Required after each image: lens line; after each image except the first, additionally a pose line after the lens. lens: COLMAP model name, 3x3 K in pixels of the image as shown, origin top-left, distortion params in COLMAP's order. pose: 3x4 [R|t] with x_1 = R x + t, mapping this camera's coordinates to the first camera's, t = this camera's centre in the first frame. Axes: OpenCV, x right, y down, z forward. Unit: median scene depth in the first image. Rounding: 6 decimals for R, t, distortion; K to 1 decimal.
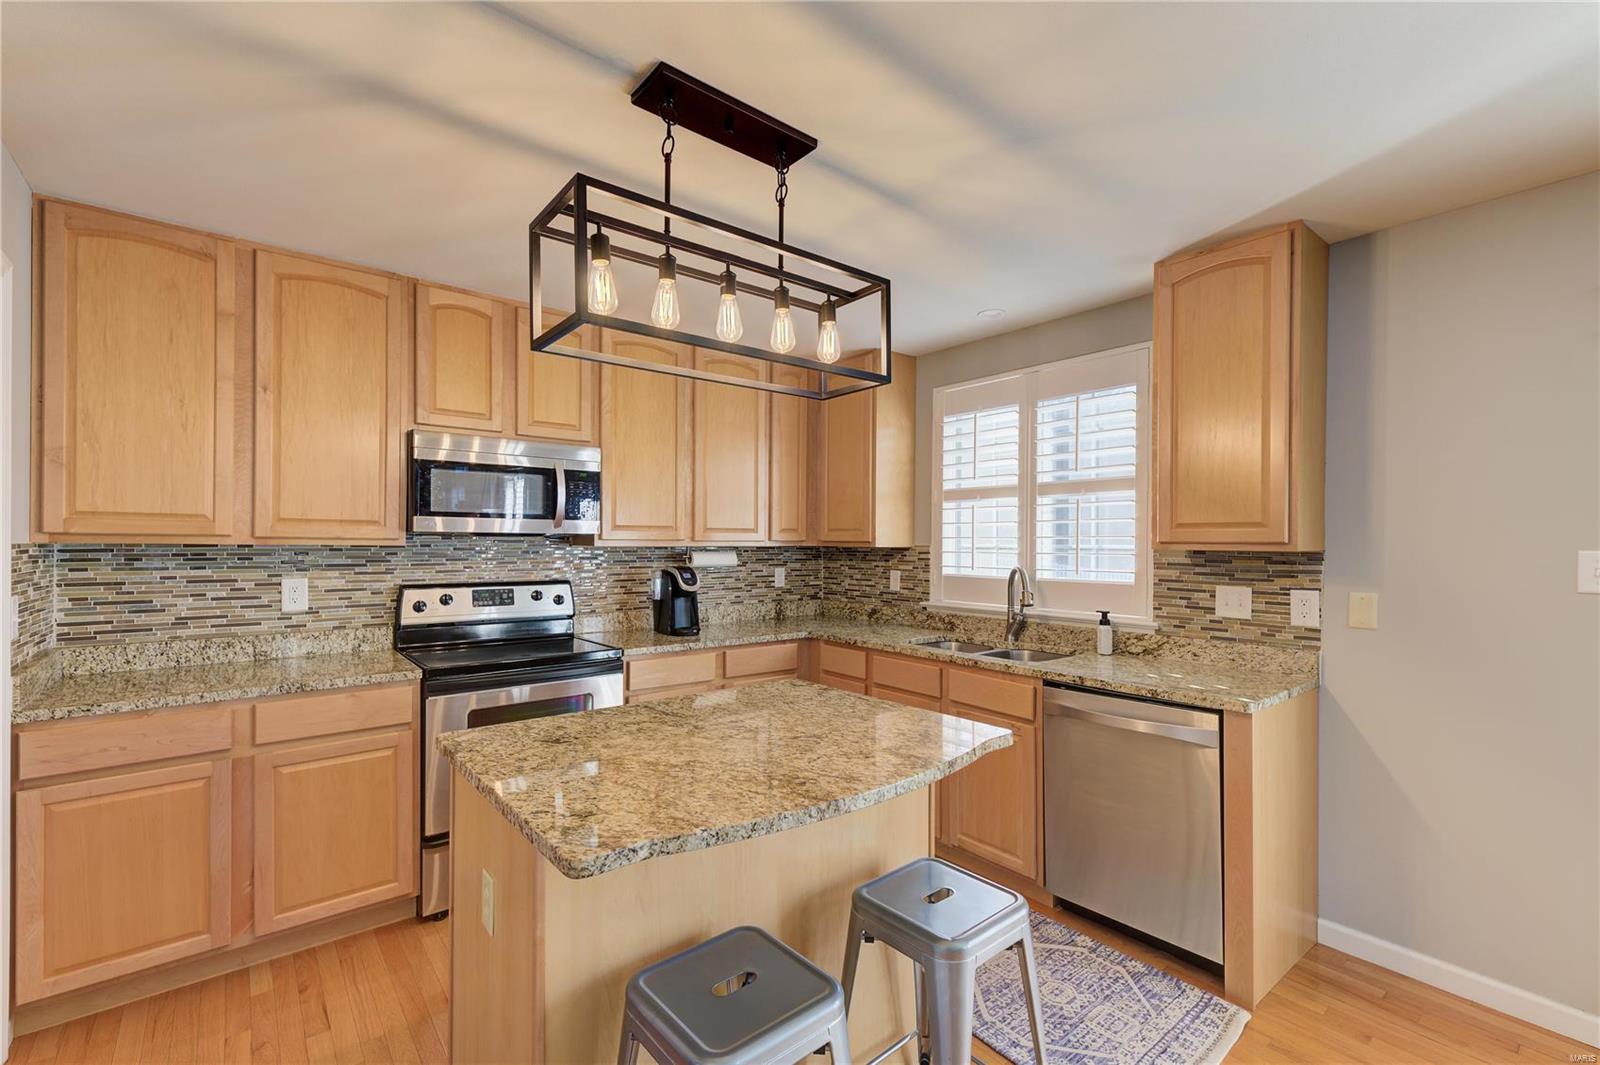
lens RADIAL K [[692.1, 0, 801.3], [0, 692.1, 538.5], [0, 0, 1]] dist [0.008730, -0.000136]
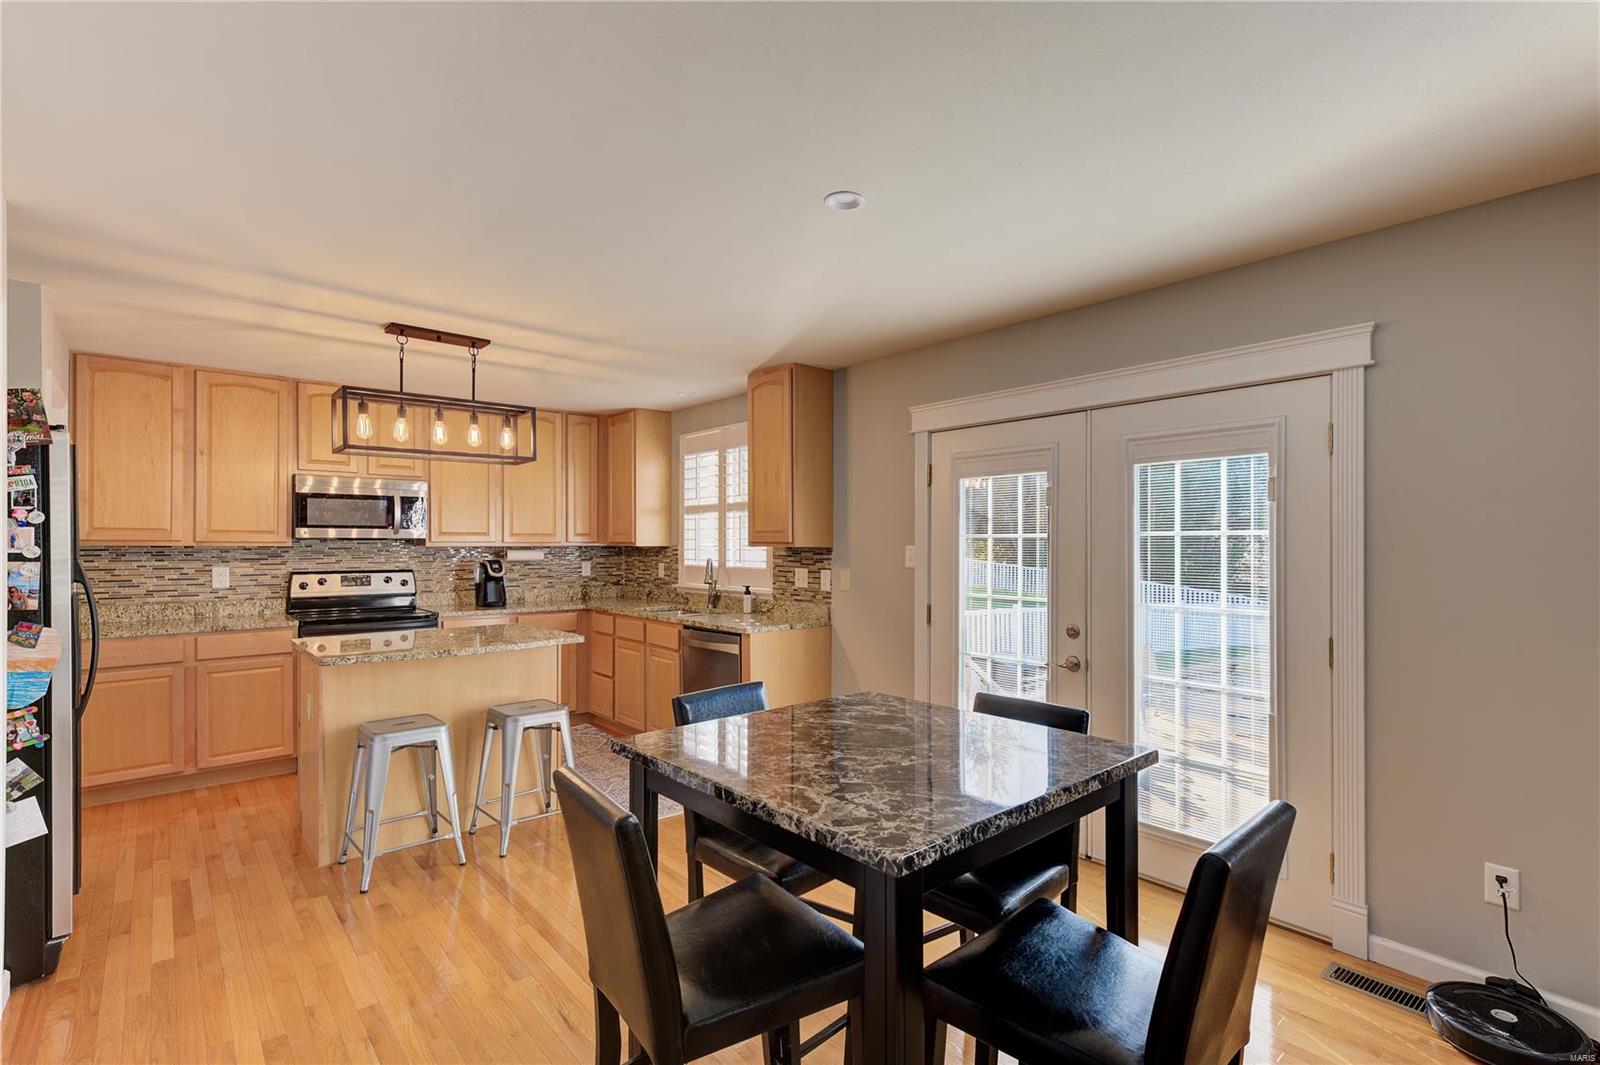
lens RADIAL K [[741.6, 0, 808.5], [0, 741.6, 537.7], [0, 0, 1]] dist [0.003548, 0.000093]
pose [[0.999381, -0.004281, 0.034932, 0.532826], [0.004335, 0.999990, -0.001469, -0.001719], [-0.034925, 0.001619, 0.999389, -0.714490]]
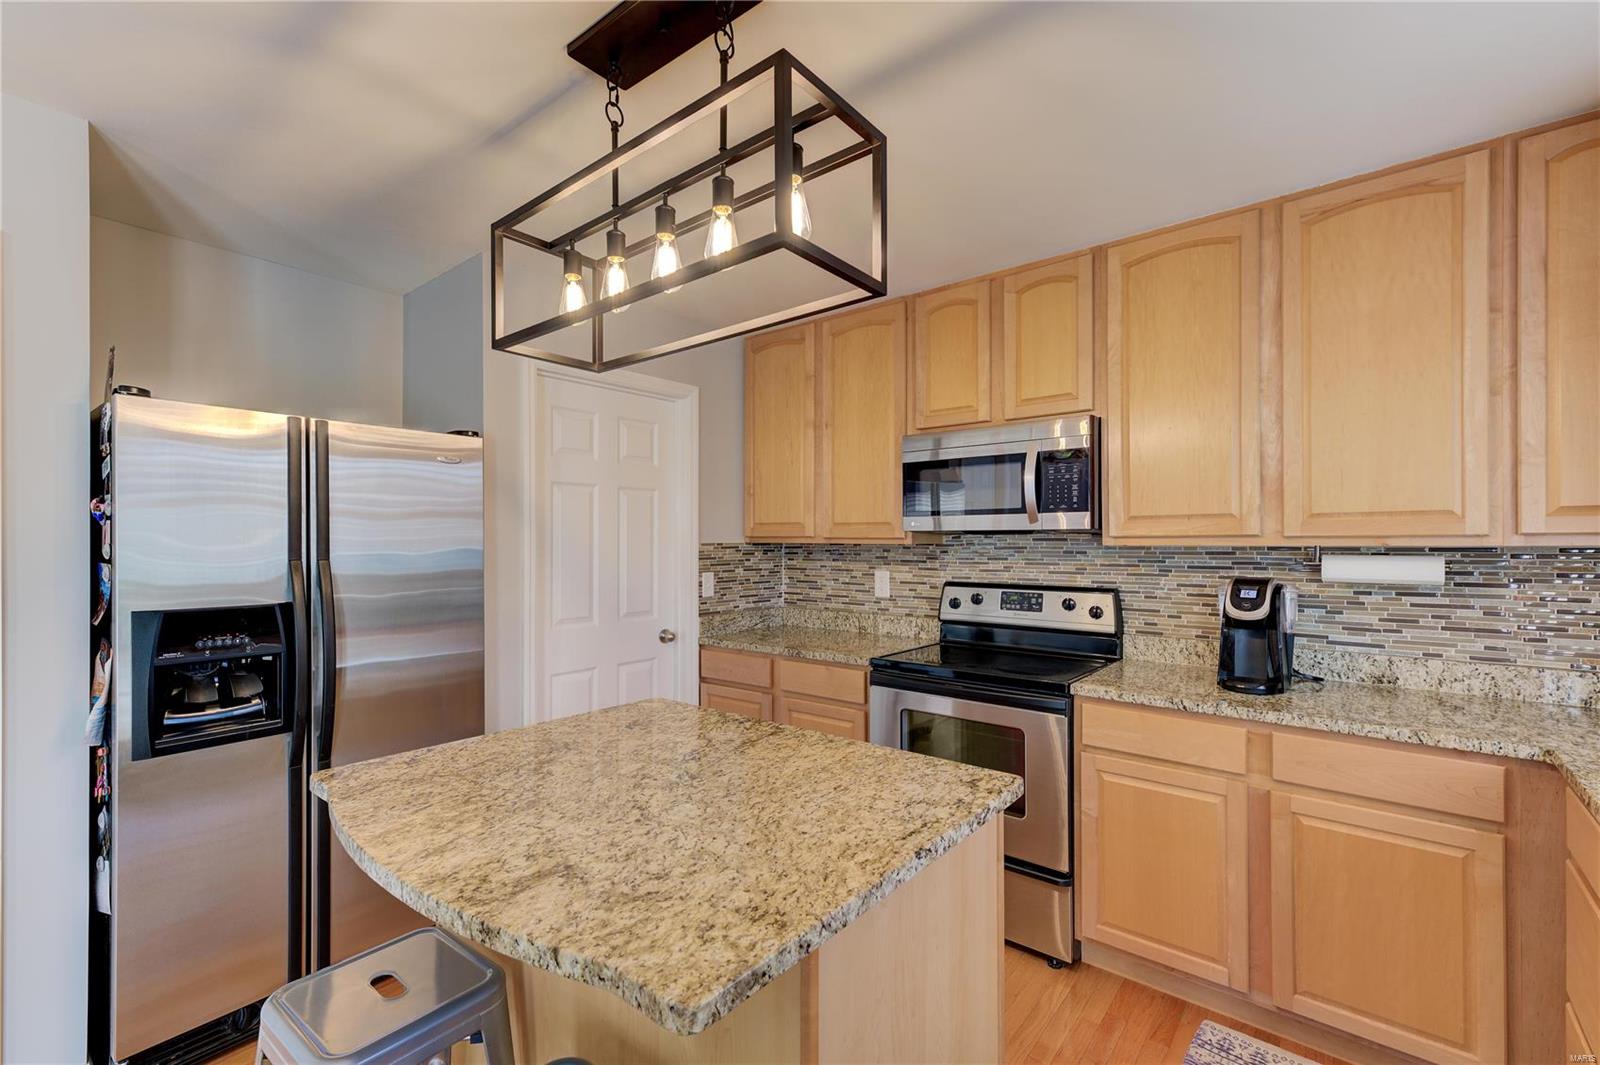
lens RADIAL K [[692.1, 0, 801.3], [0, 692.1, 538.5], [0, 0, 1]] dist [0.008730, -0.000136]
pose [[0.198785, -0.007742, -0.980013, 0.428667], [0.008634, 0.999944, -0.006148, 0.006234], [0.980005, -0.007240, 0.198840, 0.593015]]
